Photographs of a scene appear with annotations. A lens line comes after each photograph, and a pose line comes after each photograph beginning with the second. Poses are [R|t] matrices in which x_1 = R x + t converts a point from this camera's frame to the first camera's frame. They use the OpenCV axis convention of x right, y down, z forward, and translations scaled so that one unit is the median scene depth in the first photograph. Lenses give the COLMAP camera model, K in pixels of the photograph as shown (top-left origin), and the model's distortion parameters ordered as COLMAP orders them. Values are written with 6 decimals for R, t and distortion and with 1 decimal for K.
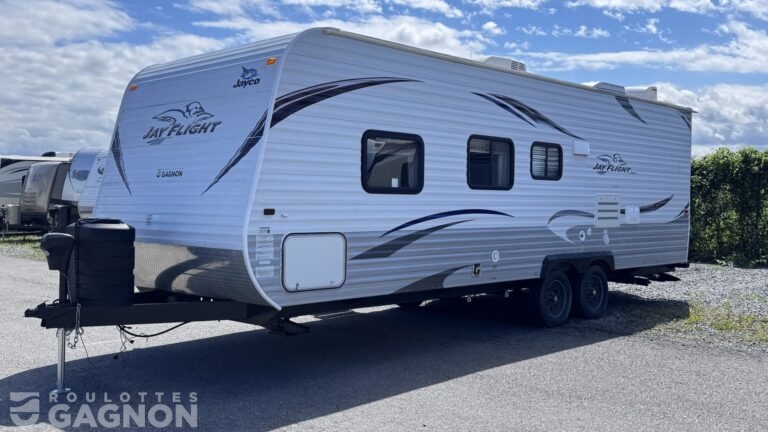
lens RADIAL K [[760.8, 0, 385.1], [0, 760.8, 213.0], [0, 0, 1]] dist [0.001360, 0.000000]
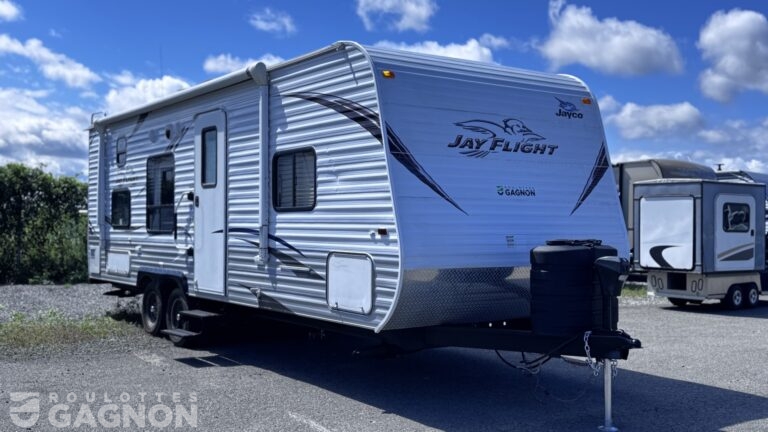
lens RADIAL K [[864.5, 0, 385.5], [0, 864.5, 216.5], [0, 0, 1]] dist [-0.049660, 0.000000]
pose [[0.196462, 0.004964, 0.980499, -1.382224], [0.013174, 0.999884, -0.007702, -0.015403], [-0.980423, 0.014430, 0.196374, 0.959784]]
